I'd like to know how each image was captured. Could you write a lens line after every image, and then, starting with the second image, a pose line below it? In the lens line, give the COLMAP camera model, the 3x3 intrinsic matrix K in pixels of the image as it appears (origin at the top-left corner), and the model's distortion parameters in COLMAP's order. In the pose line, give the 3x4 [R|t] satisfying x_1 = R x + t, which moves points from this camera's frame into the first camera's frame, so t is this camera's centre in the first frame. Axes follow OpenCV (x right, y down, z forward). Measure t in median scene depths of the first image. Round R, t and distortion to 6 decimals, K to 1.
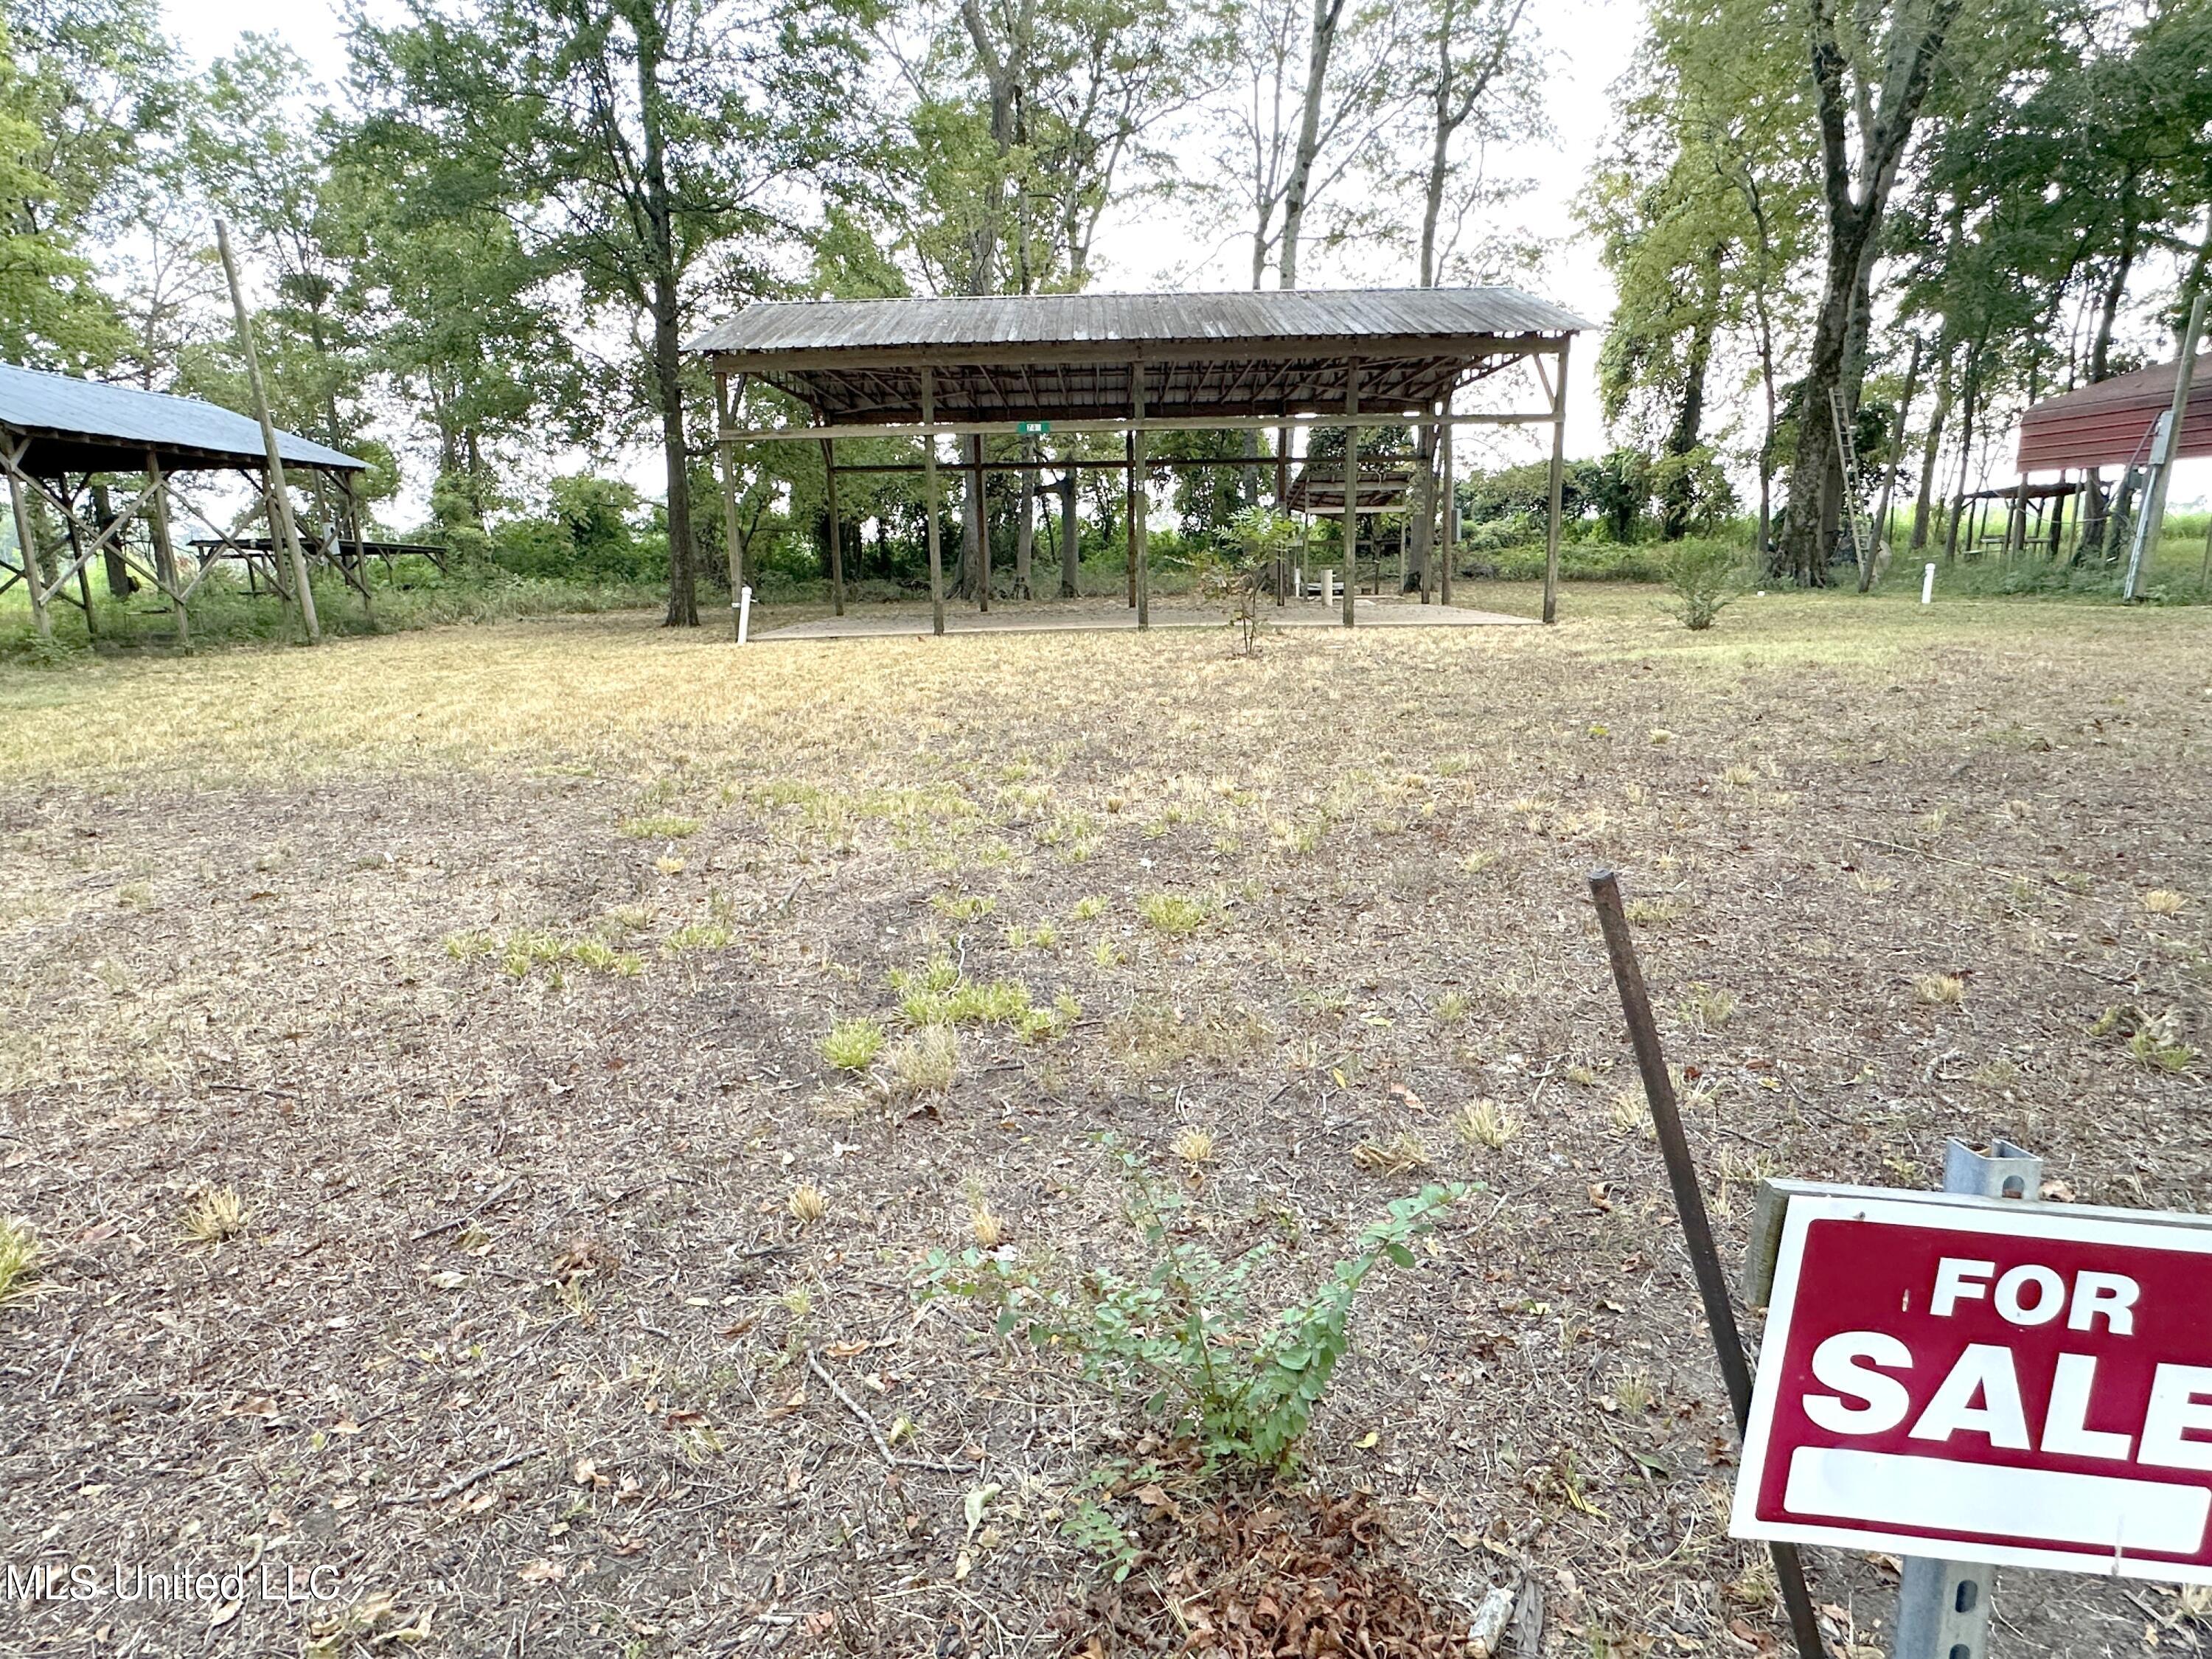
lens RADIAL K [[1261.9, 0, 1098.6], [0, 1261.9, 828.5], [0, 0, 1]] dist [-0.000186, -0.002404]
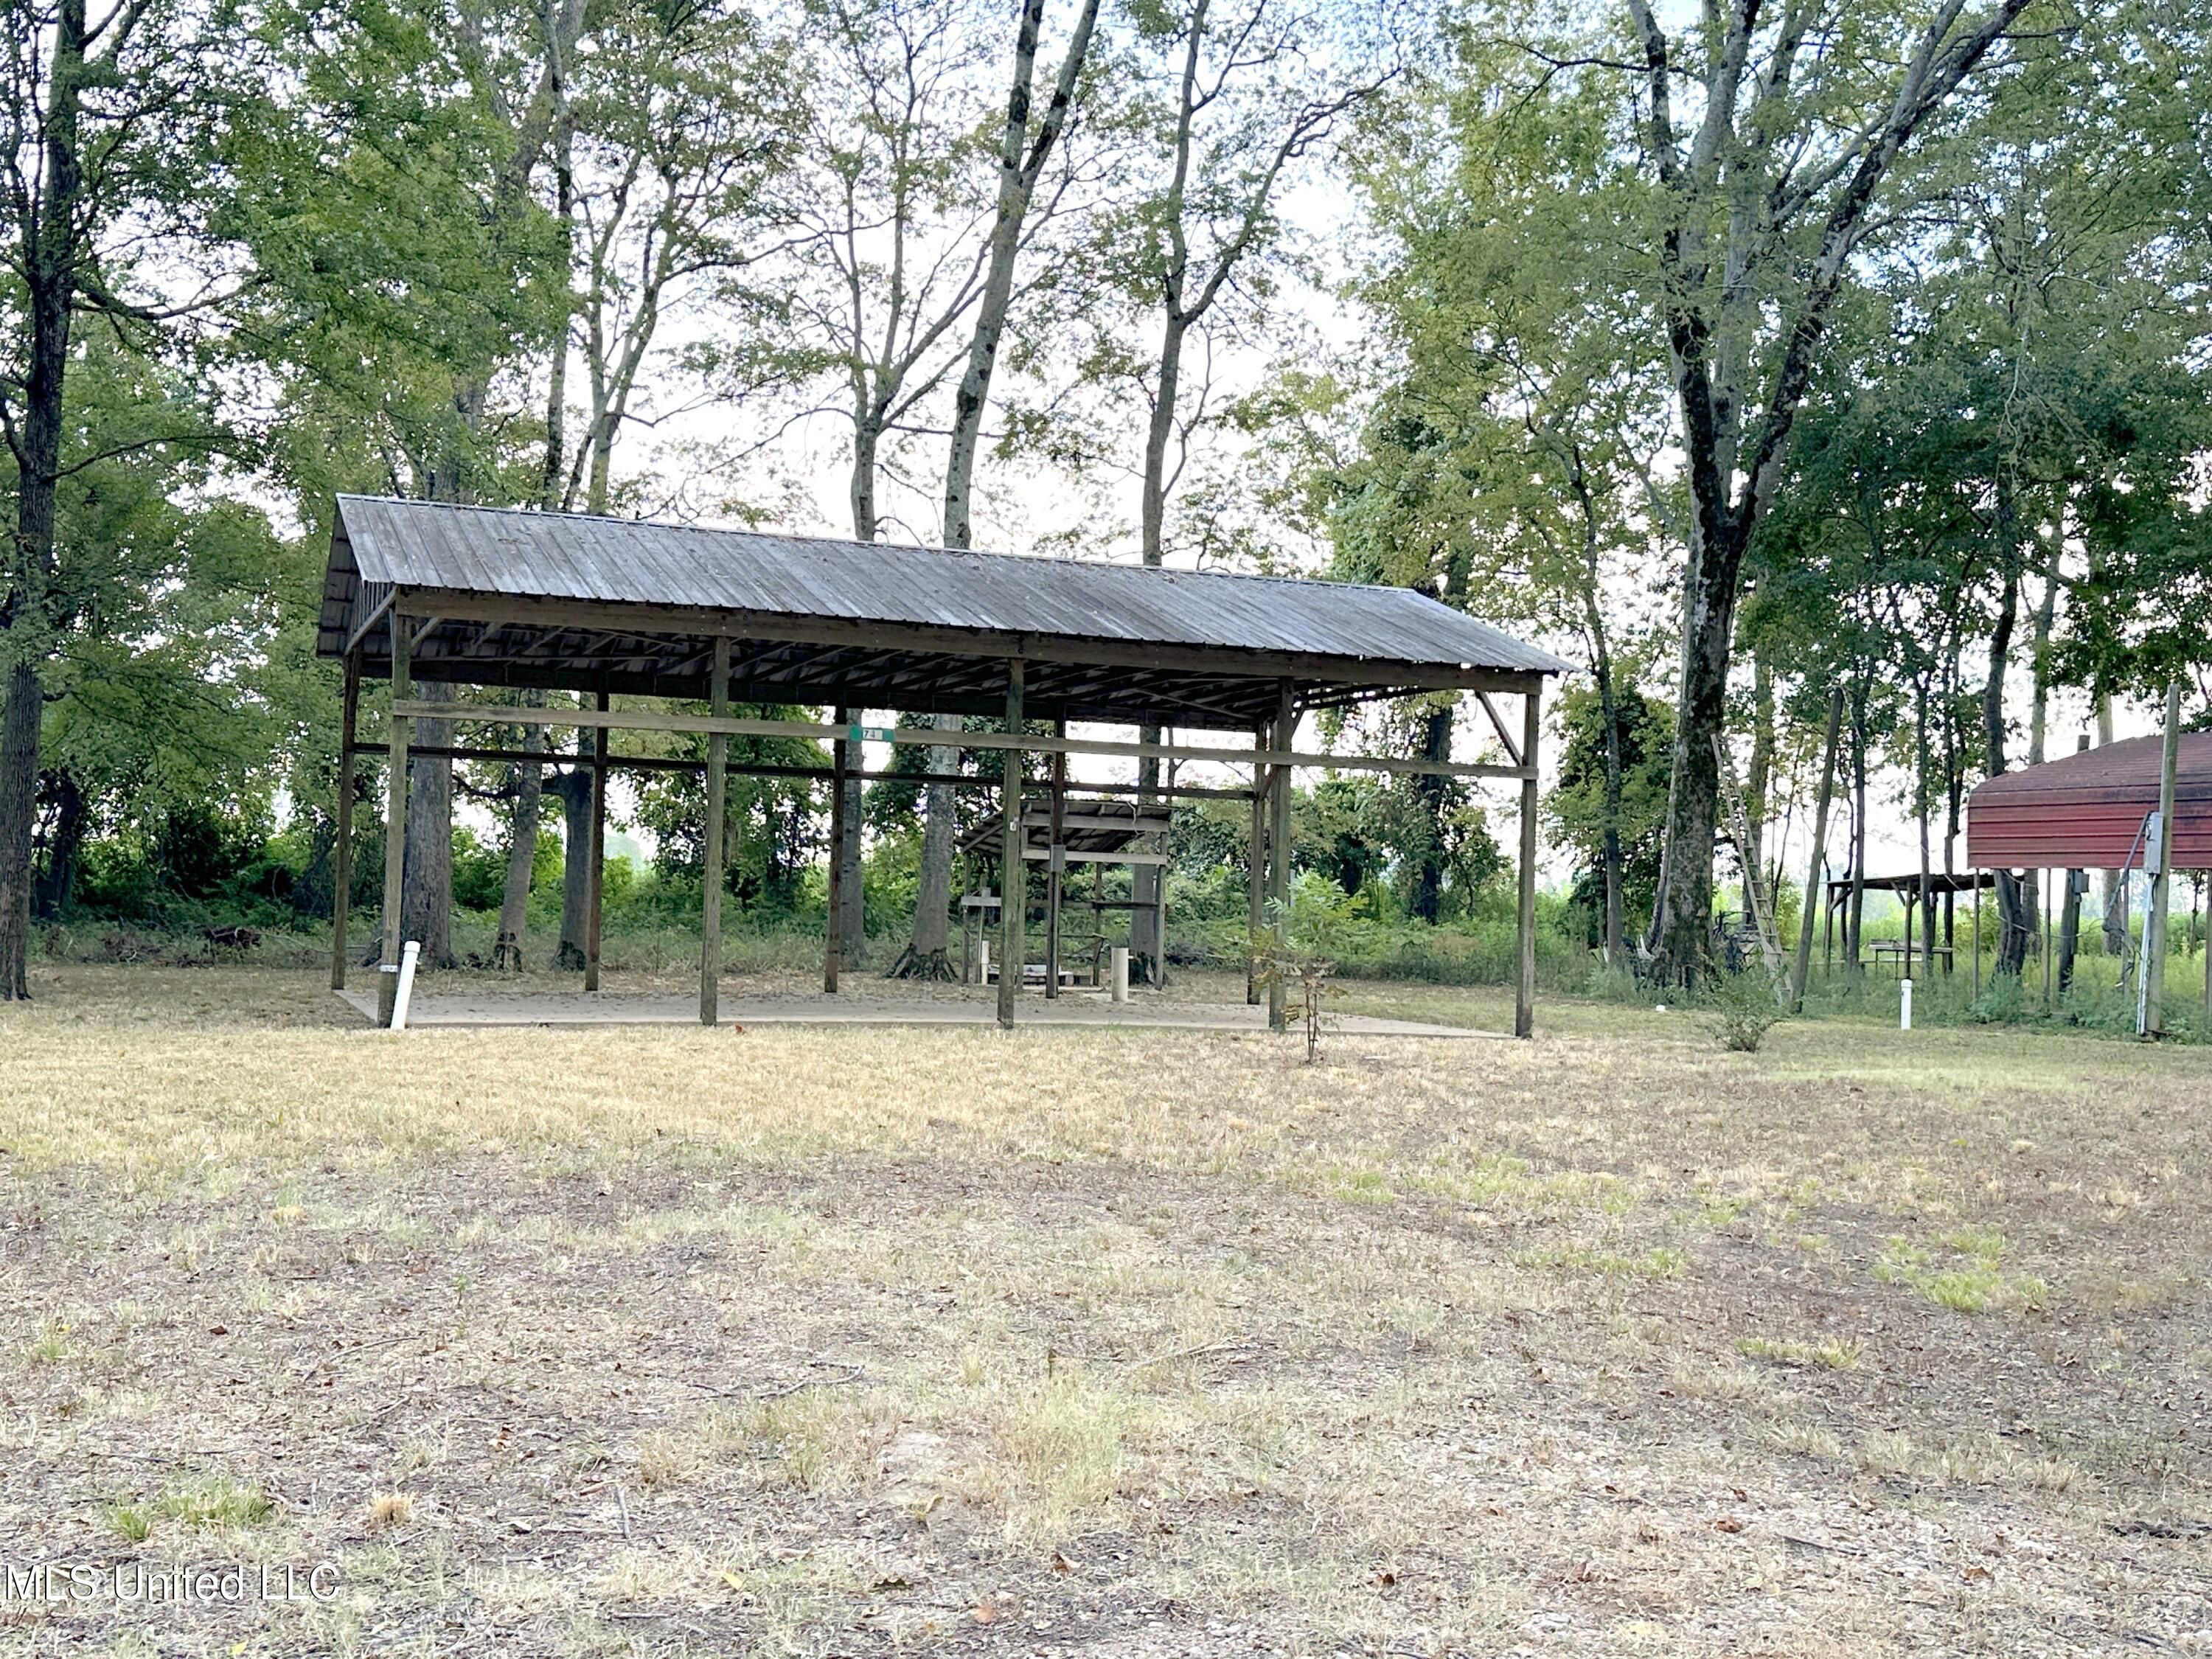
lens RADIAL K [[2485.4, 0, 1092.1], [0, 2485.4, 816.7], [0, 0, 1]] dist [0.125871, 0.000000]
pose [[0.933834, 0.063178, 0.352083, -0.233008], [0.025024, 0.970329, -0.240488, 0.033695], [-0.356830, 0.233387, 0.904546, -0.155236]]
